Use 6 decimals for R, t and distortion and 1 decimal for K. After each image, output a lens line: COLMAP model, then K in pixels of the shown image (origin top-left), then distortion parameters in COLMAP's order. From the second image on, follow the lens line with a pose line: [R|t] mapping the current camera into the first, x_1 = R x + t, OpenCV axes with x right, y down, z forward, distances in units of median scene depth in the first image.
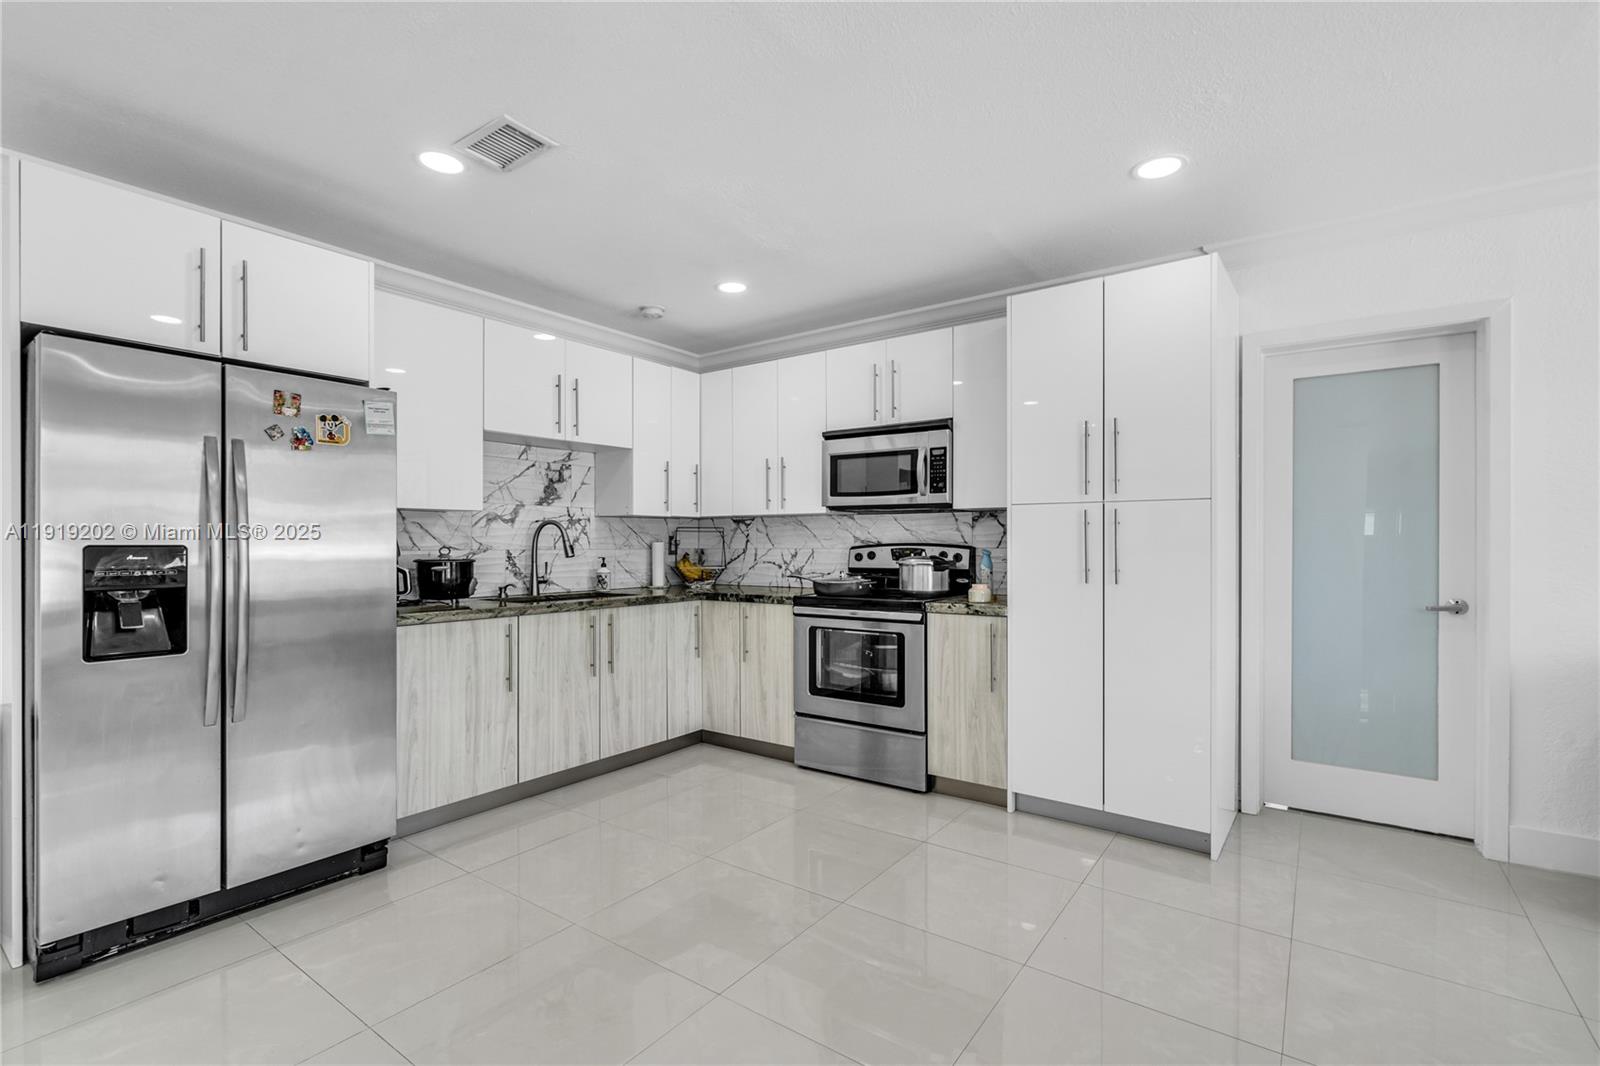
lens RADIAL K [[731.4, 0, 800.2], [0, 731.4, 539.5], [0, 0, 1]] dist [-0.001333, 0.000740]
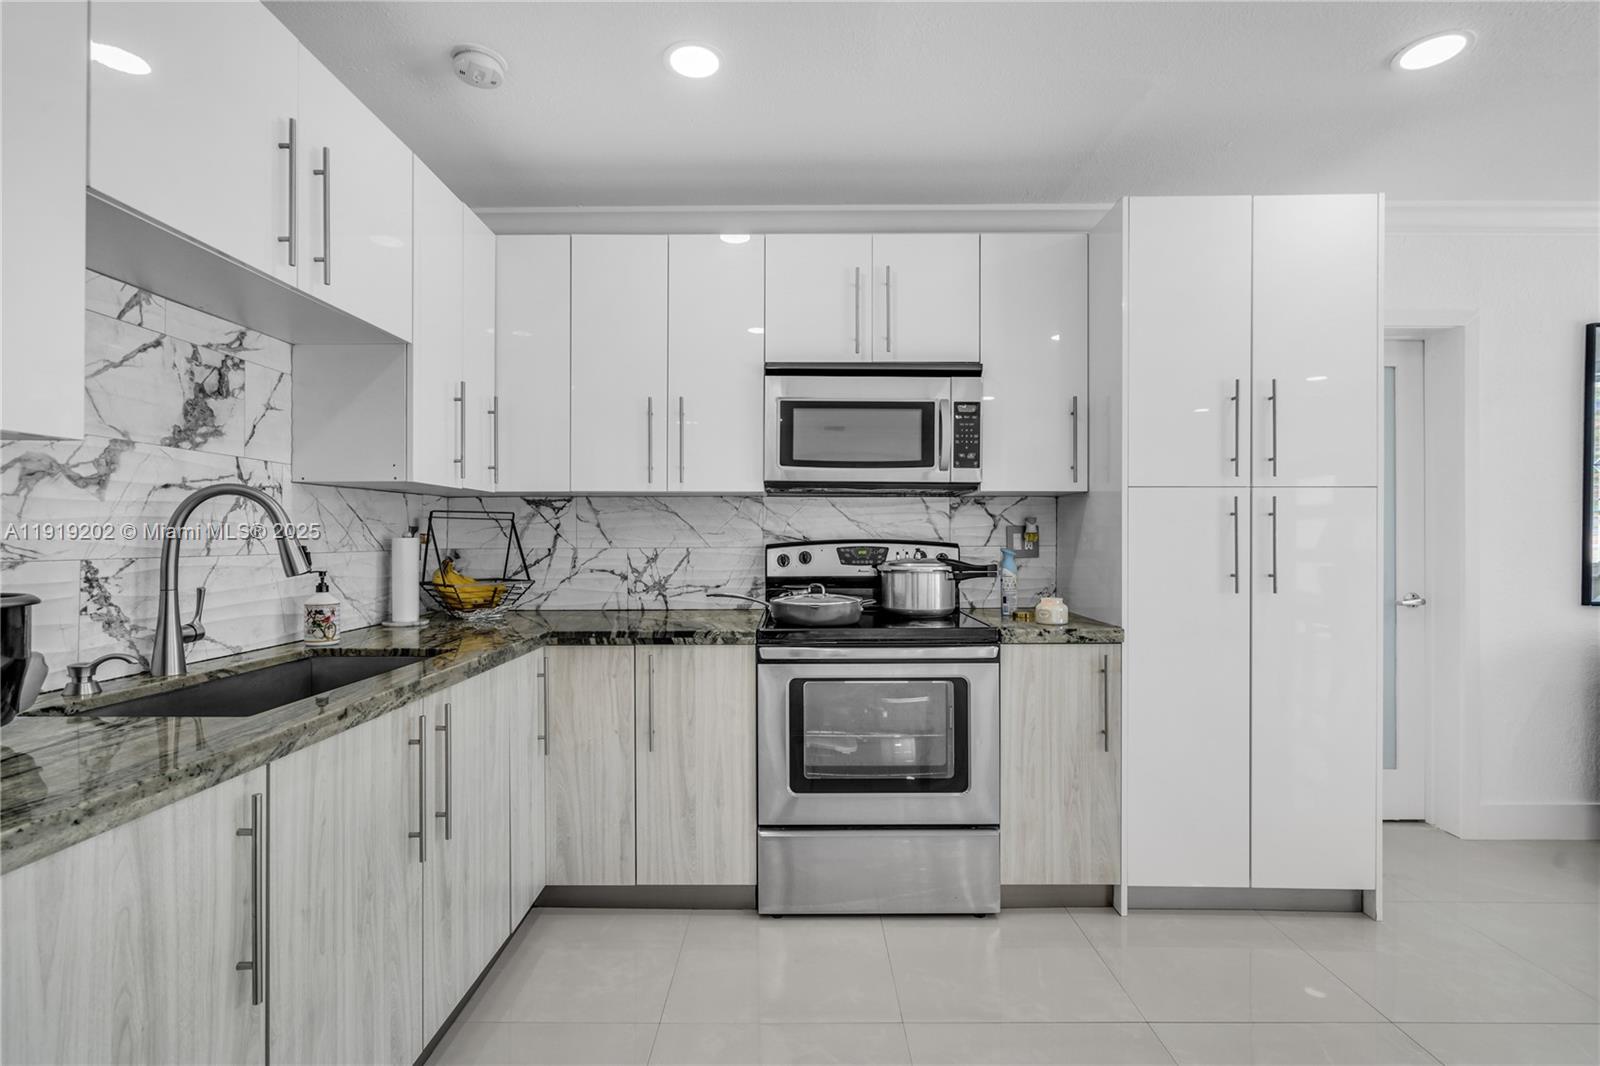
lens RADIAL K [[731.4, 0, 799.2], [0, 731.4, 534.7], [0, 0, 1]] dist [-0.001333, 0.000740]
pose [[0.815600, 0.002524, 0.578610, -0.313821], [-0.003860, 0.999992, 0.001078, -0.000151], [-0.578603, -0.003113, 0.815604, 0.483550]]
